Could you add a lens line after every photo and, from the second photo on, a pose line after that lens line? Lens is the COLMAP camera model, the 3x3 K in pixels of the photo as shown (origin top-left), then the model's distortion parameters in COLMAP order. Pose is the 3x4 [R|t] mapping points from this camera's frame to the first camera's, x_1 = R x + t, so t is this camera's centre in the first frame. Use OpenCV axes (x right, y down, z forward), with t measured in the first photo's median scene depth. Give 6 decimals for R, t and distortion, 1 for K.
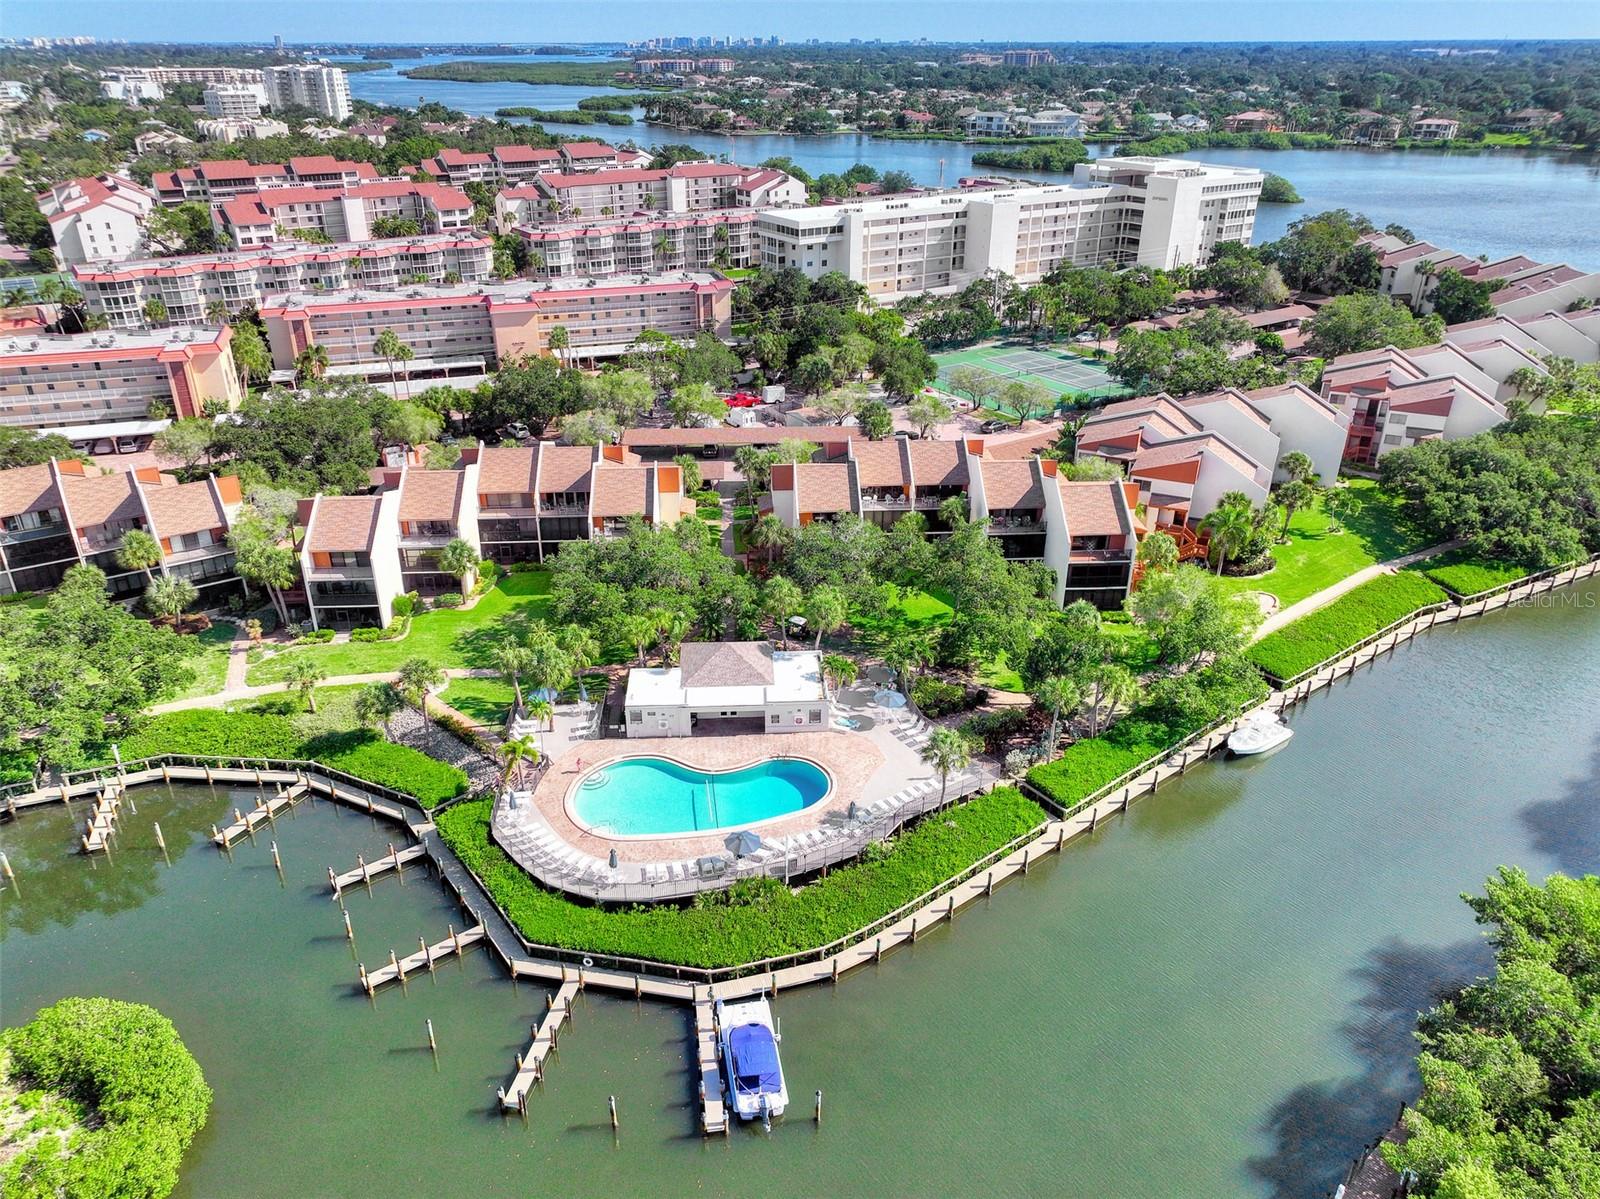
lens RADIAL K [[1119.5, 0, 800.2], [0, 1119.5, 630.0], [0, 0, 1]] dist [0.005475, 0.006831]
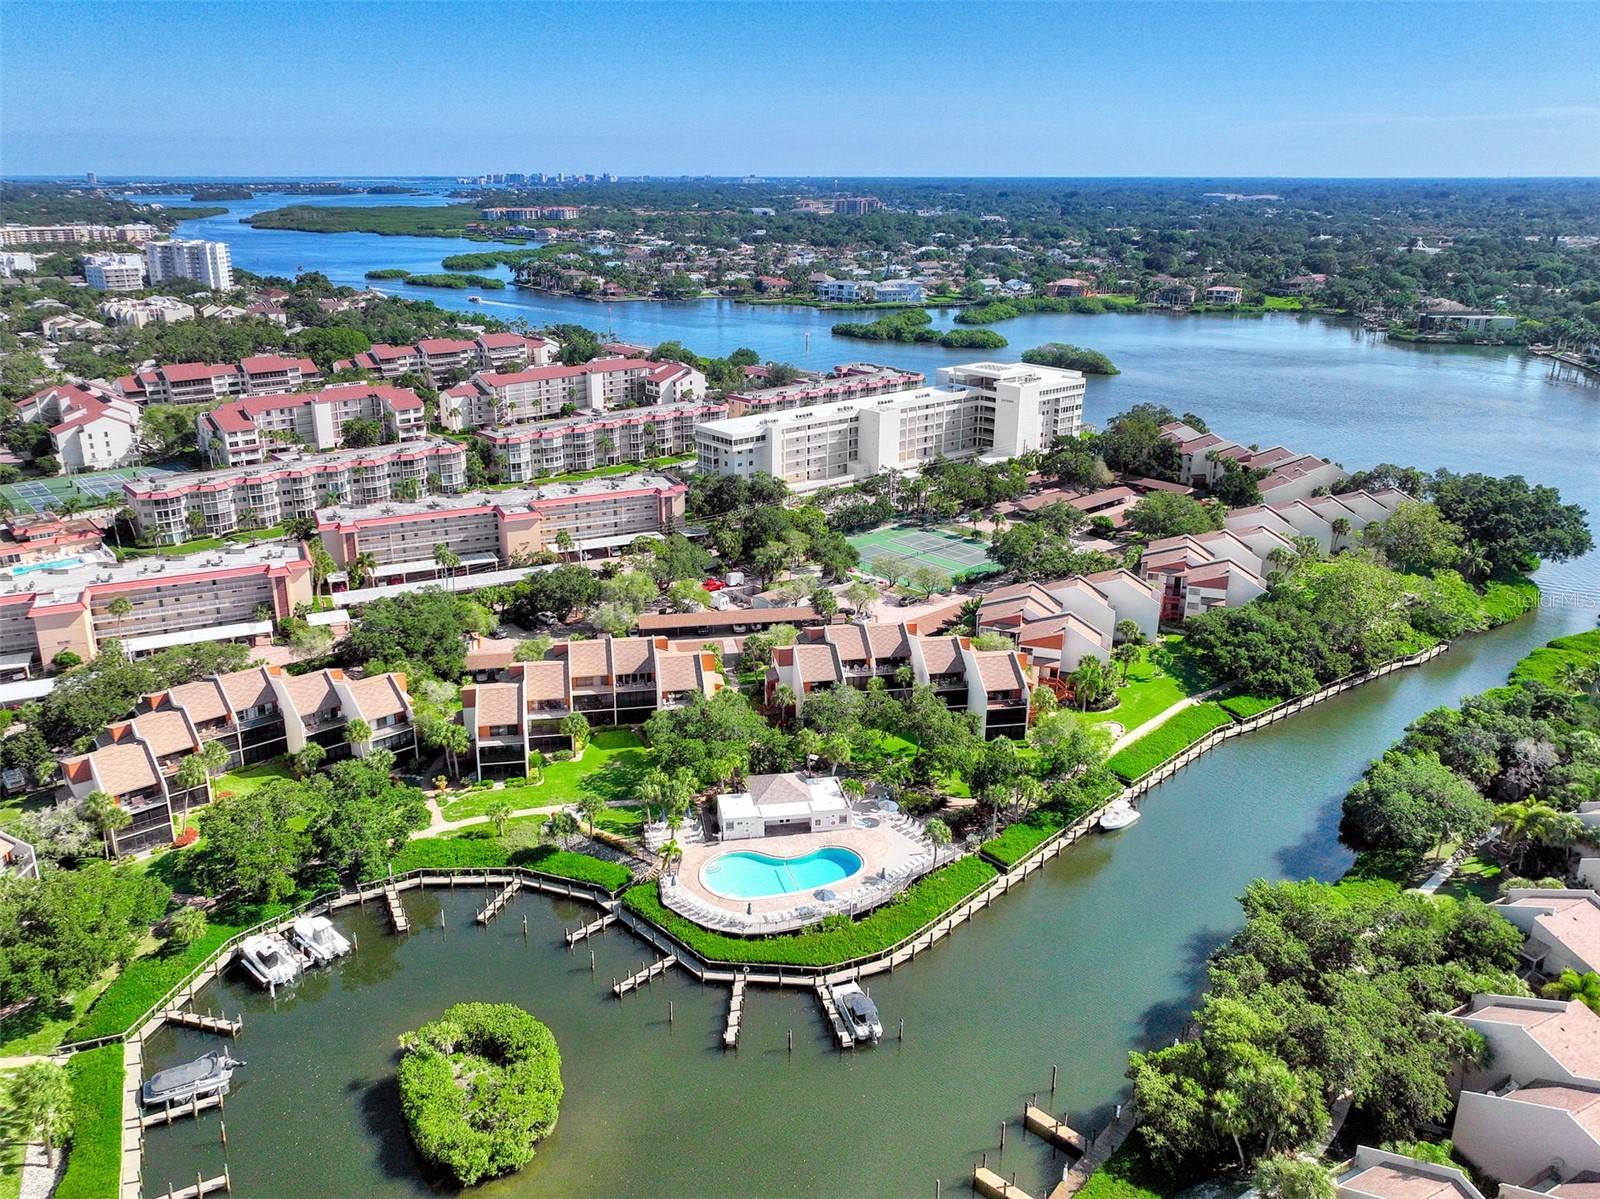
lens RADIAL K [[1114.4, 0, 769.4], [0, 1114.4, 564.8], [0, 0, 1]] dist [0.003755, -0.000971]
pose [[0.995245, -0.034821, 0.090968, -0.149885], [0.049978, 0.984164, -0.170070, -0.009016], [-0.083605, 0.173807, 0.981224, -0.398499]]
